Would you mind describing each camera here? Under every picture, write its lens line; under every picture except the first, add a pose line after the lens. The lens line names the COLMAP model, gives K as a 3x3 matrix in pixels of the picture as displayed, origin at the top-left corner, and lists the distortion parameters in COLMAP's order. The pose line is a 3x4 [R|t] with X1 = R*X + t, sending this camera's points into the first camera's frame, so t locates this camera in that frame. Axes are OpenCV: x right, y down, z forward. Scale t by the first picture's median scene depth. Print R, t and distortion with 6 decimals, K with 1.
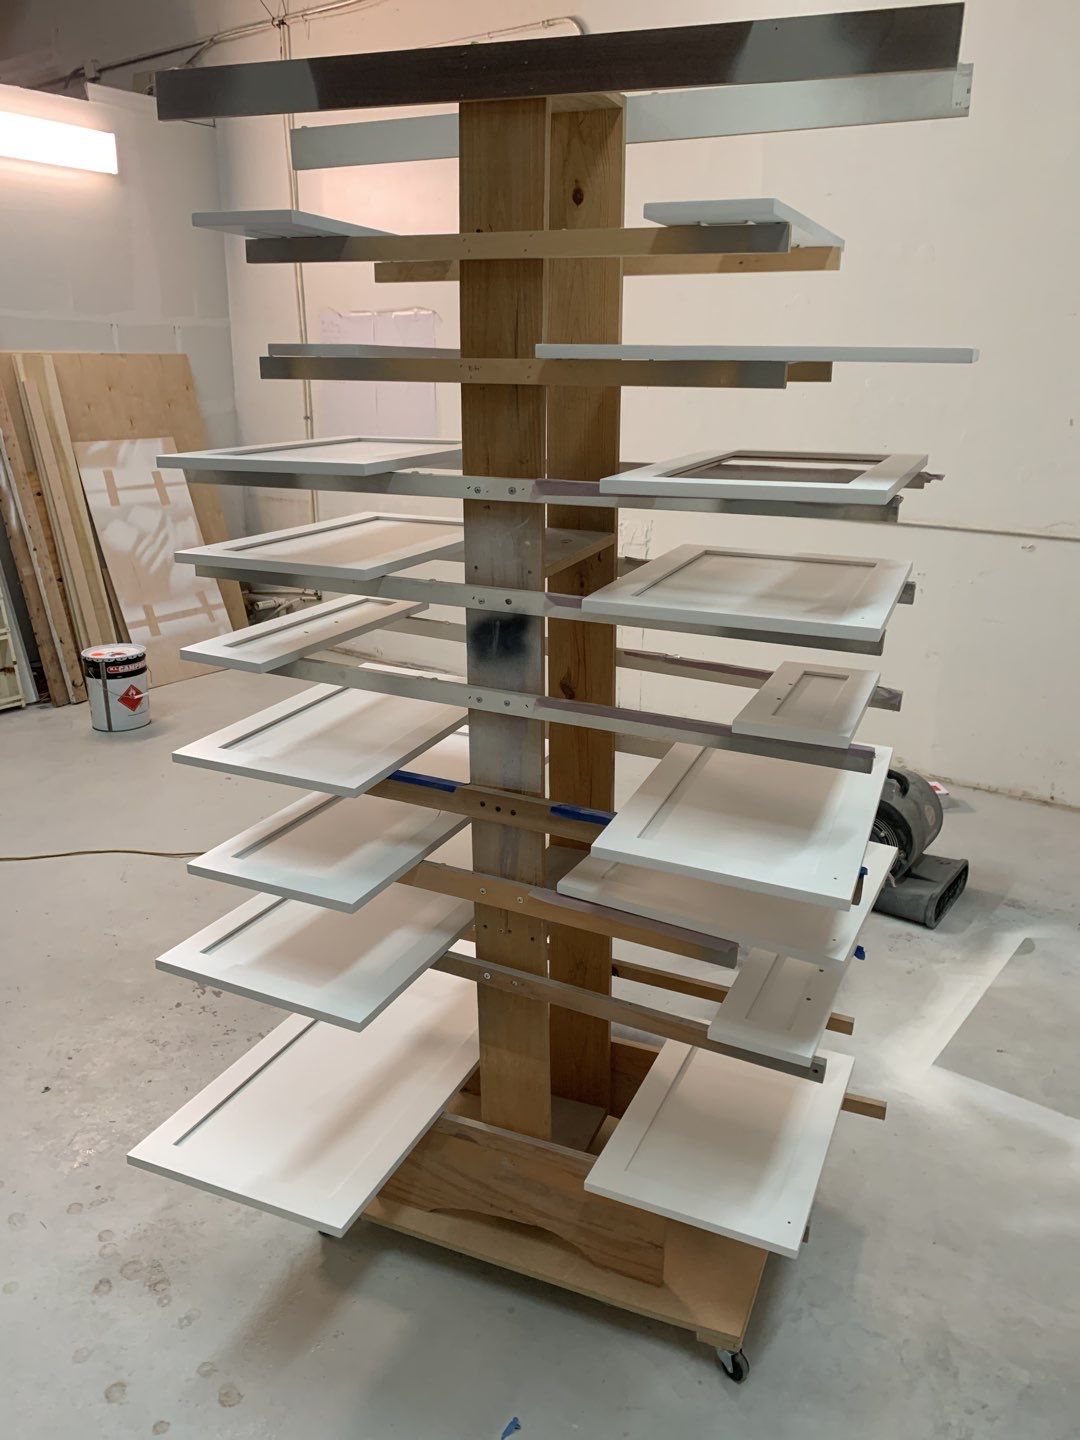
lens RADIAL K [[1102.1, 0, 537.3], [0, 1102.1, 726.2], [0, 0, 1]] dist [0.025487, -0.027944]
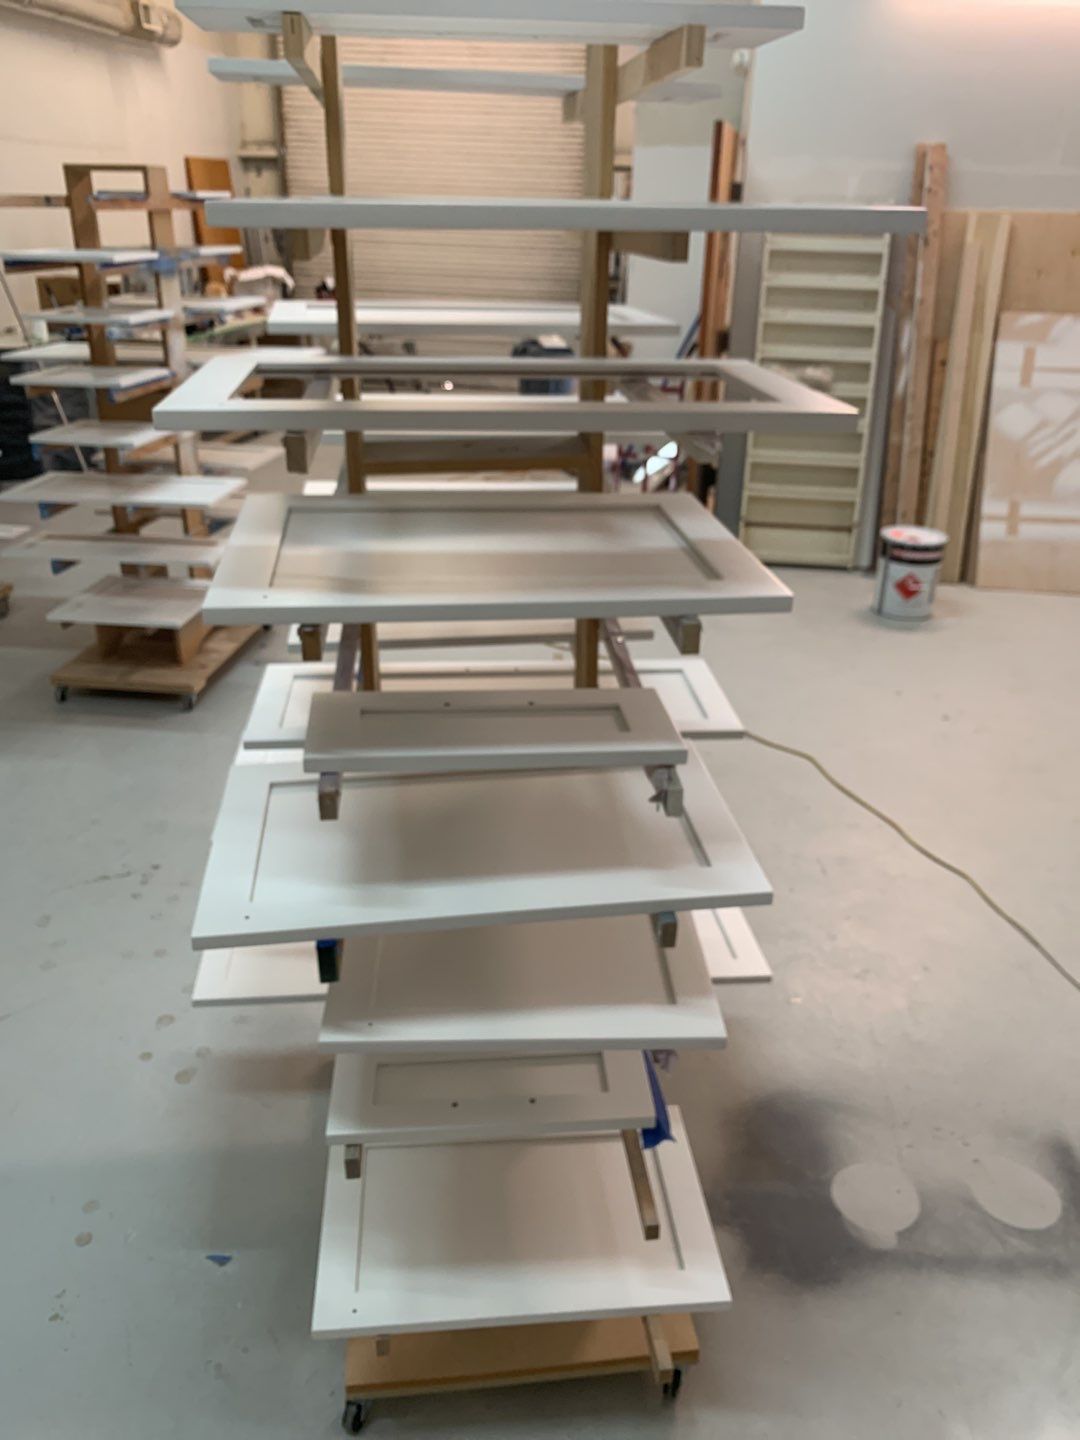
lens RADIAL K [[1102.1, 0, 537.1], [0, 1102.1, 716.5], [0, 0, 1]] dist [0.025487, -0.027944]
pose [[0.503775, 0.371098, -0.780062, 0.245403], [-0.289919, 0.923279, 0.251997, -0.065826], [0.813730, 0.099205, 0.572714, 0.186623]]
